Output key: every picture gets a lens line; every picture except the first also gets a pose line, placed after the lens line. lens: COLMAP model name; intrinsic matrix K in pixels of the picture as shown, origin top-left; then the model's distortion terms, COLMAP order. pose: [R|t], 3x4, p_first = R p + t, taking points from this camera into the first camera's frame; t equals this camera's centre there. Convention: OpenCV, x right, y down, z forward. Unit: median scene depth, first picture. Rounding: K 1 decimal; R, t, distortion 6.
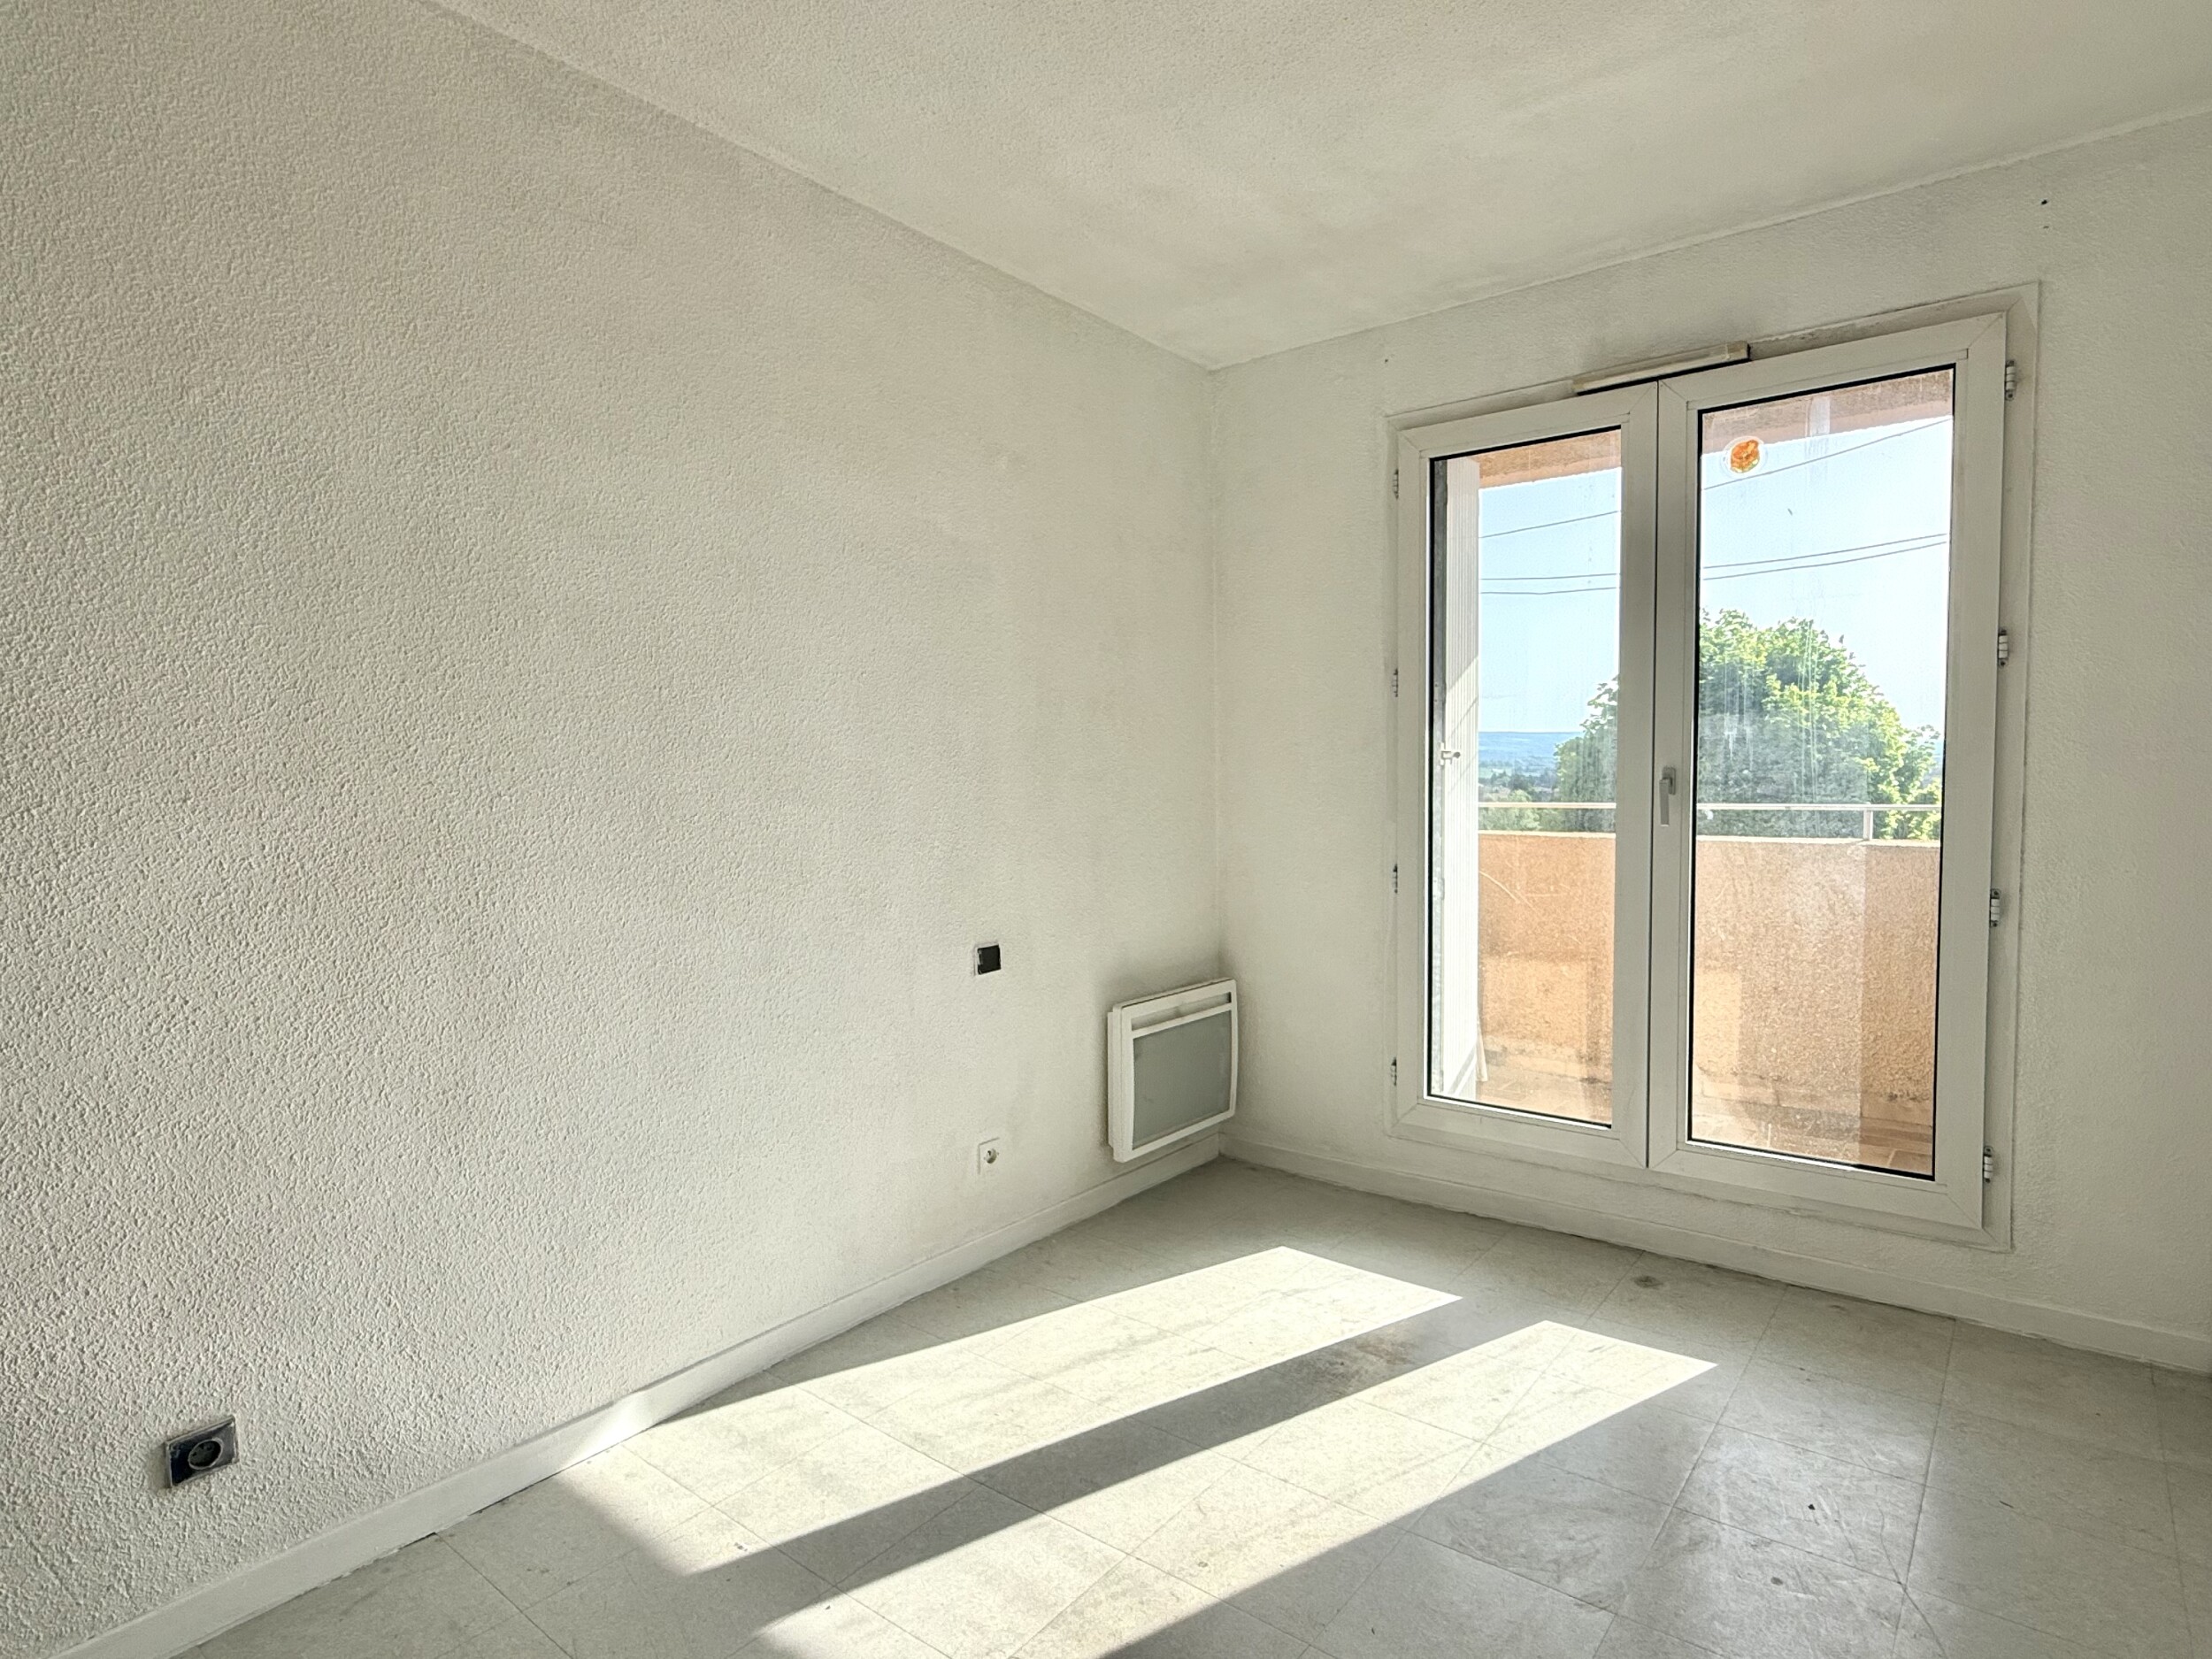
lens RADIAL K [[1205.7, 0, 1106.0], [0, 1205.7, 829.5], [0, 0, 1]] dist [0.002389, 0.001290]
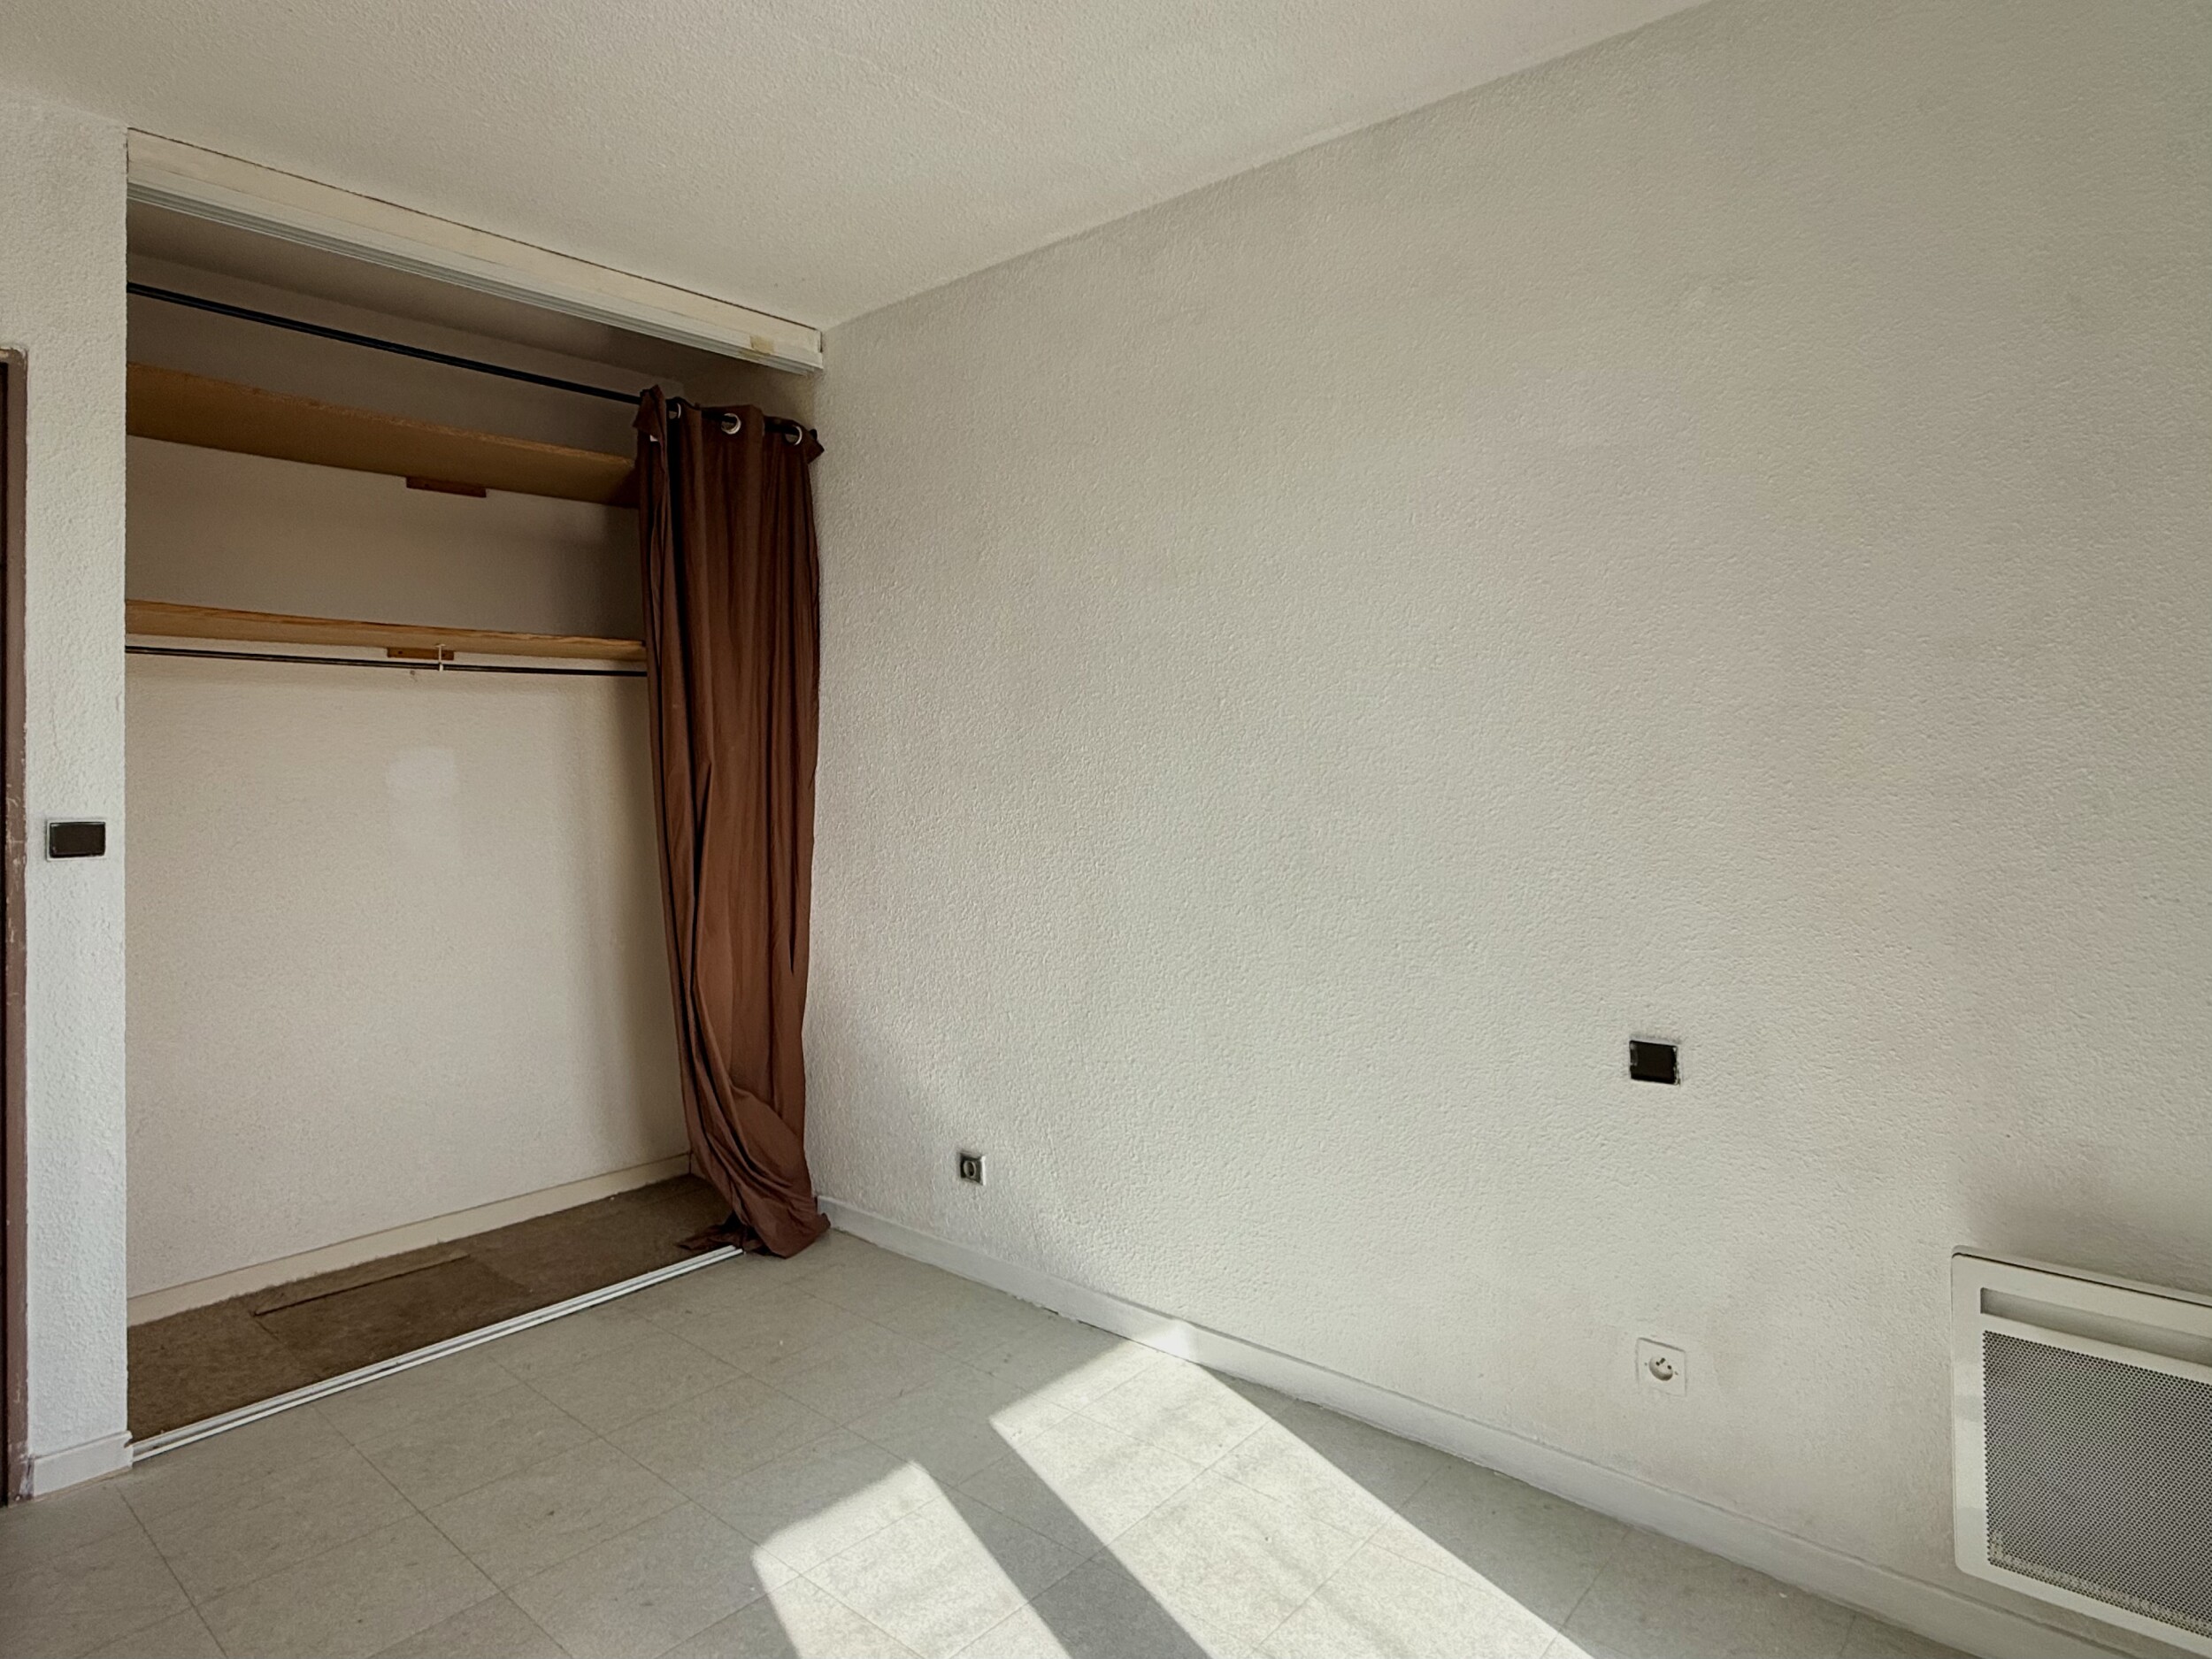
lens RADIAL K [[1249.6, 0, 1108.7], [0, 1249.6, 748.7], [0, 0, 1]] dist [-0.001494, -0.000540]
pose [[-0.038692, -0.001900, -0.999249, 0.740069], [-0.041363, 0.999144, -0.000298, -0.062876], [0.998395, 0.041321, -0.038737, 0.899233]]
